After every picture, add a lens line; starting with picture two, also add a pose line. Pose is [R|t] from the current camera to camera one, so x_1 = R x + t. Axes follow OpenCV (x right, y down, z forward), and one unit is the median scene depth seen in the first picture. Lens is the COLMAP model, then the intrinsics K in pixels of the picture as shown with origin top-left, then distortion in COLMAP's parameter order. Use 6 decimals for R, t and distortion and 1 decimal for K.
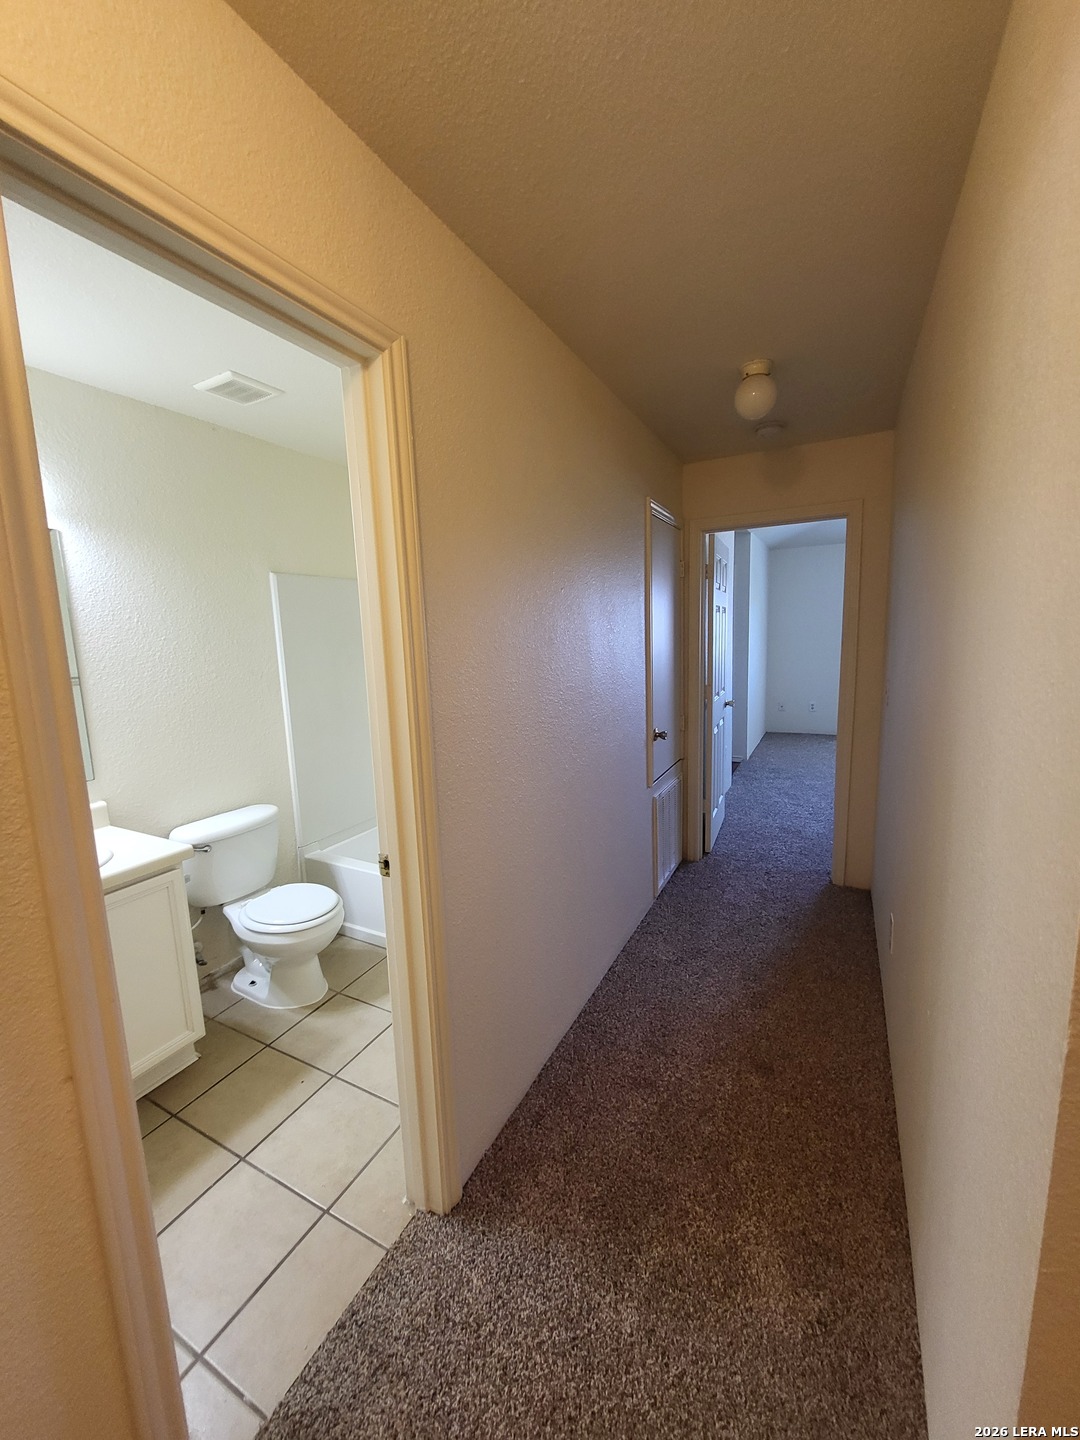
lens RADIAL K [[562.1, 0, 540.5], [0, 562.1, 717.9], [0, 0, 1]] dist [-0.001002, -0.000373]
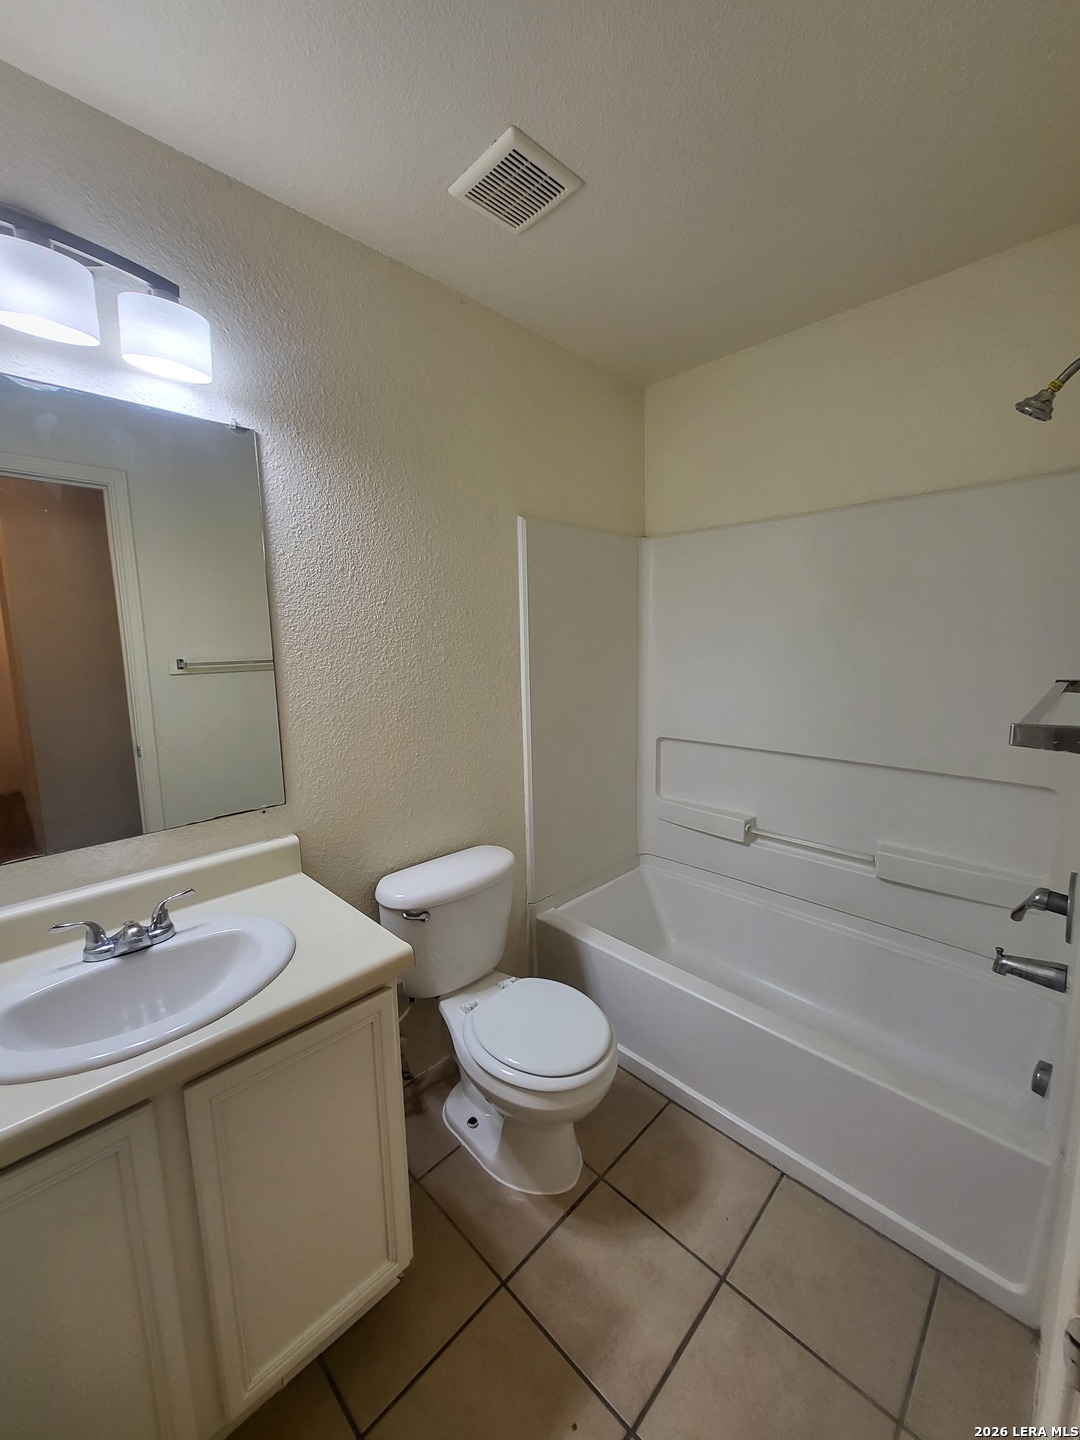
lens RADIAL K [[562.1, 0, 539.3], [0, 562.1, 719.0], [0, 0, 1]] dist [-0.001002, -0.000373]
pose [[0.954823, 0.056019, -0.291847, -0.273860], [-0.055195, 0.998414, 0.011064, -0.016451], [0.292004, 0.005544, 0.956401, 0.389479]]
